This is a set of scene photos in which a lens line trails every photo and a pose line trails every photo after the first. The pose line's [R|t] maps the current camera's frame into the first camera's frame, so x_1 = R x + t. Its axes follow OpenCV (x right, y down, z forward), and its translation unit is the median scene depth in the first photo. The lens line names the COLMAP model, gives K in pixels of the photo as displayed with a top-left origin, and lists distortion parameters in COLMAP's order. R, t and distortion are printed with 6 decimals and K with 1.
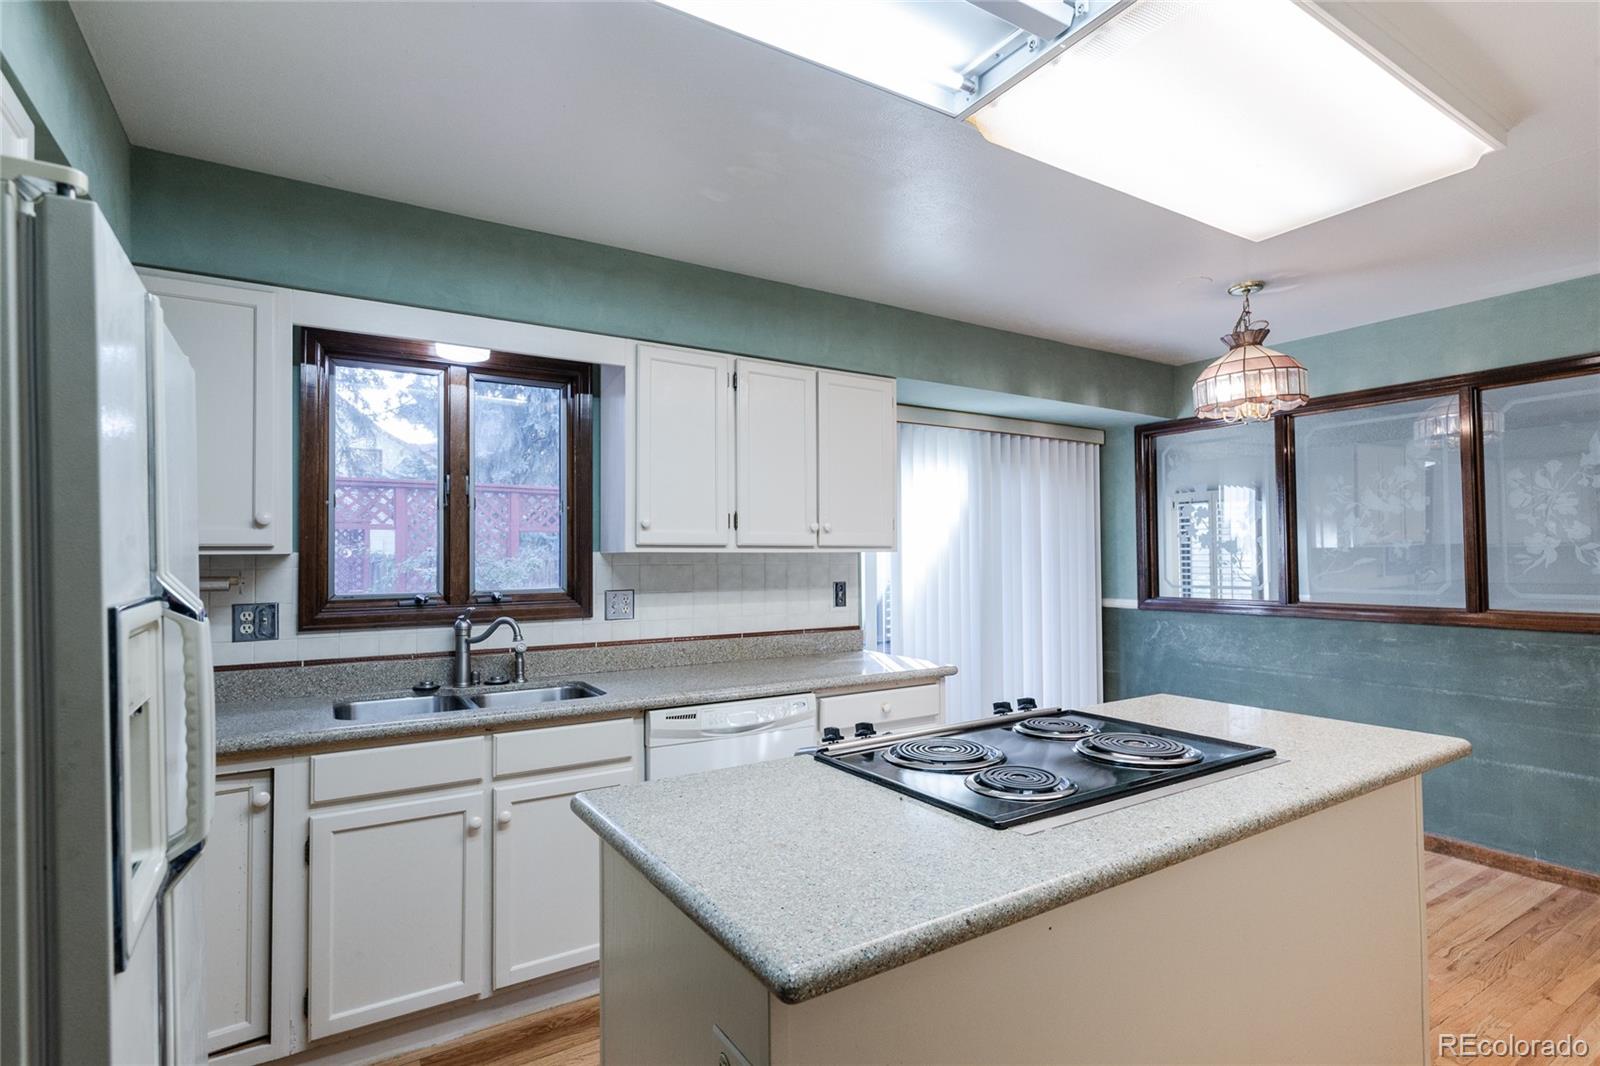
lens RADIAL K [[789.7, 0, 807.8], [0, 789.7, 545.9], [0, 0, 1]] dist [-0.005235, 0.002103]
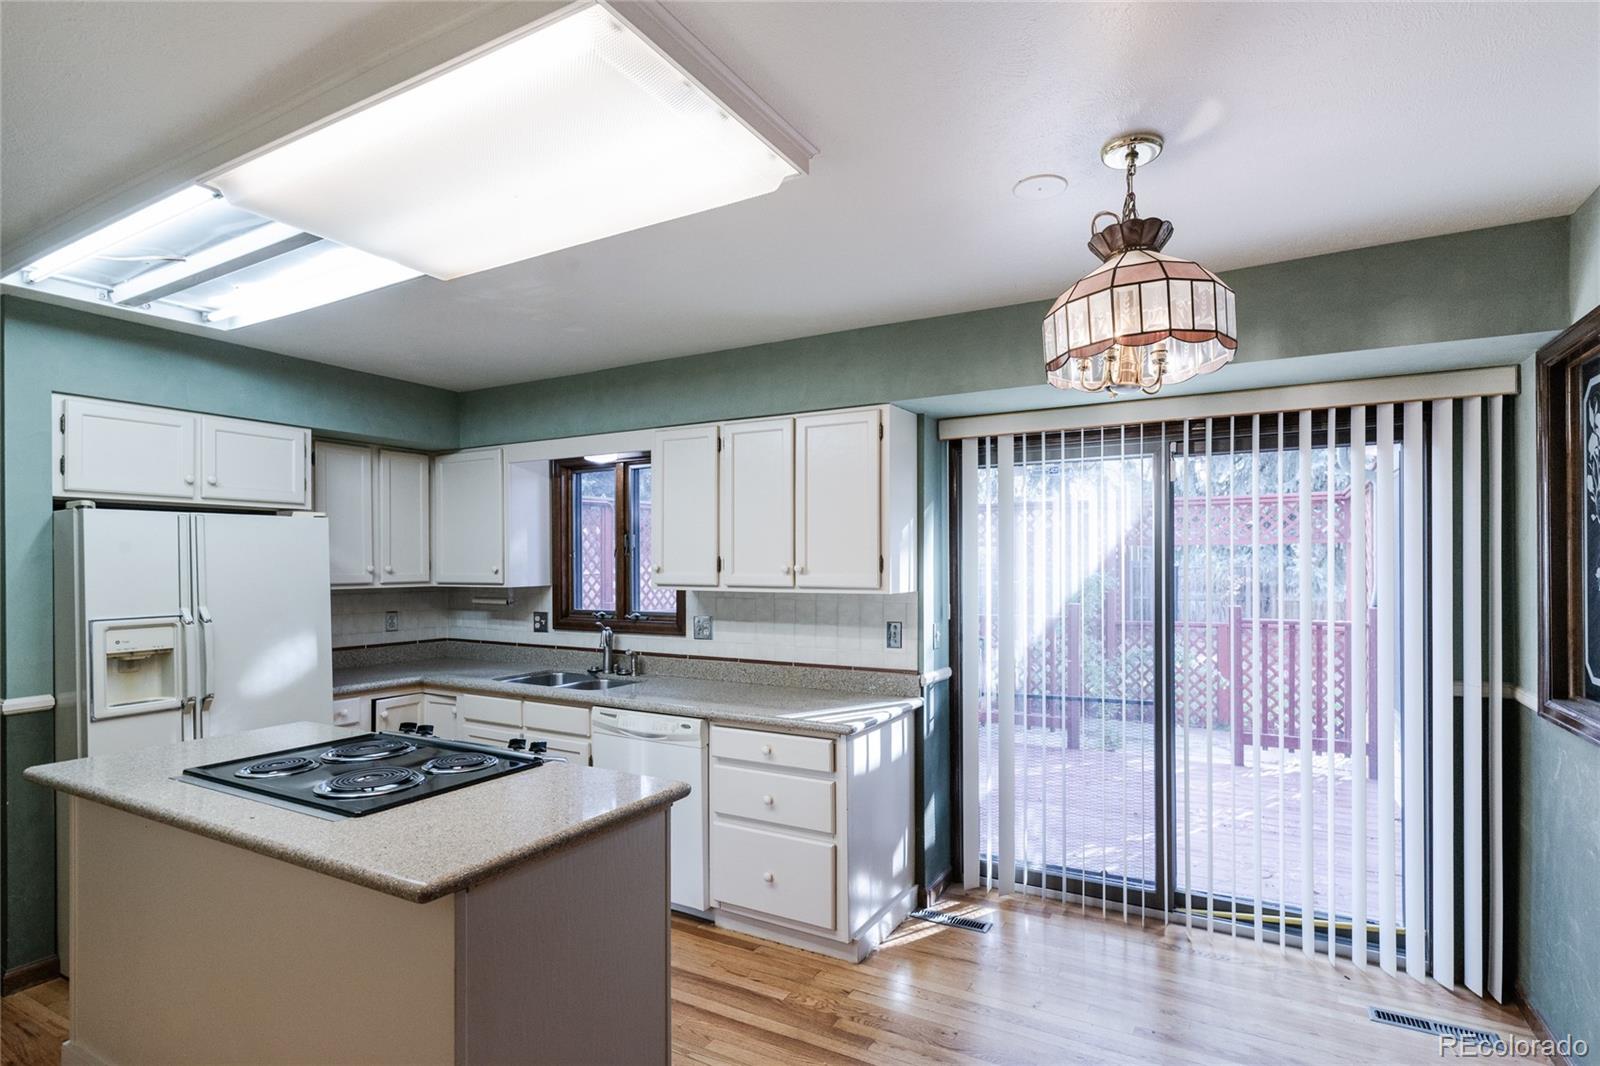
lens RADIAL K [[789.7, 0, 826.2], [0, 789.7, 562.7], [0, 0, 1]] dist [-0.005235, 0.002103]
pose [[0.474422, 0.007579, -0.880265, 0.951779], [0.014880, 0.999751, 0.016627, -0.048395], [0.880172, -0.020986, 0.474191, 0.547479]]
